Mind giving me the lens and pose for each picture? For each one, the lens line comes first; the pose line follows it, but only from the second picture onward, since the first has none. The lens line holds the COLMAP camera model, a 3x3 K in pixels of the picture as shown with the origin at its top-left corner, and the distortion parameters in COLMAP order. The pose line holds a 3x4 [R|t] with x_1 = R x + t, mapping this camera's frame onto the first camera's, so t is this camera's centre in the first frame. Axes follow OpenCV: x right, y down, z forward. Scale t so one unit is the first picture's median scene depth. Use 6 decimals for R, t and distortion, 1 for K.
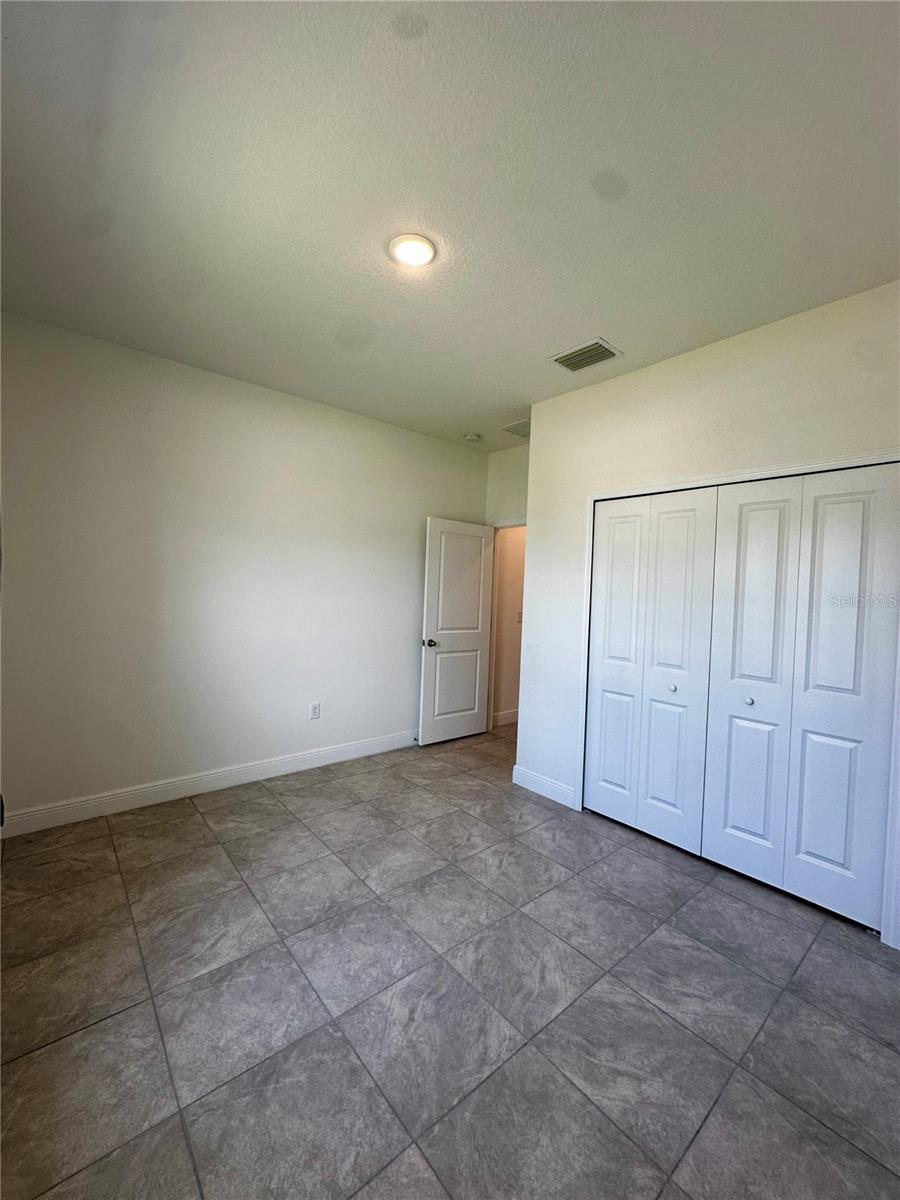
lens RADIAL K [[478.9, 0, 448.8], [0, 478.9, 602.4], [0, 0, 1]] dist [0.003525, 0.000542]
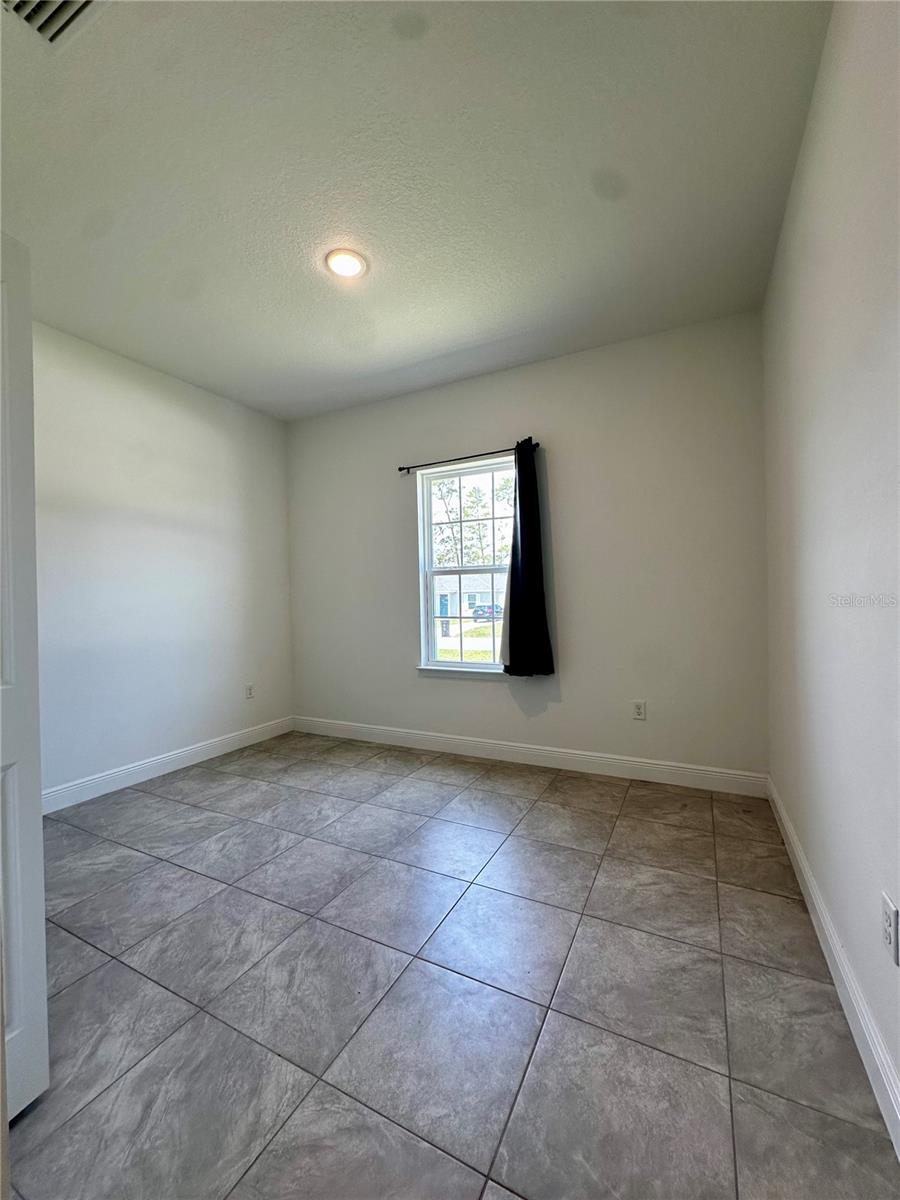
lens RADIAL K [[478.9, 0, 452.3], [0, 478.9, 601.0], [0, 0, 1]] dist [0.003525, 0.000542]
pose [[-0.920151, -0.014093, -0.391310, 0.116871], [-0.021987, 0.999635, 0.015699, 0.061904], [0.390946, 0.023049, -0.920125, 1.957012]]
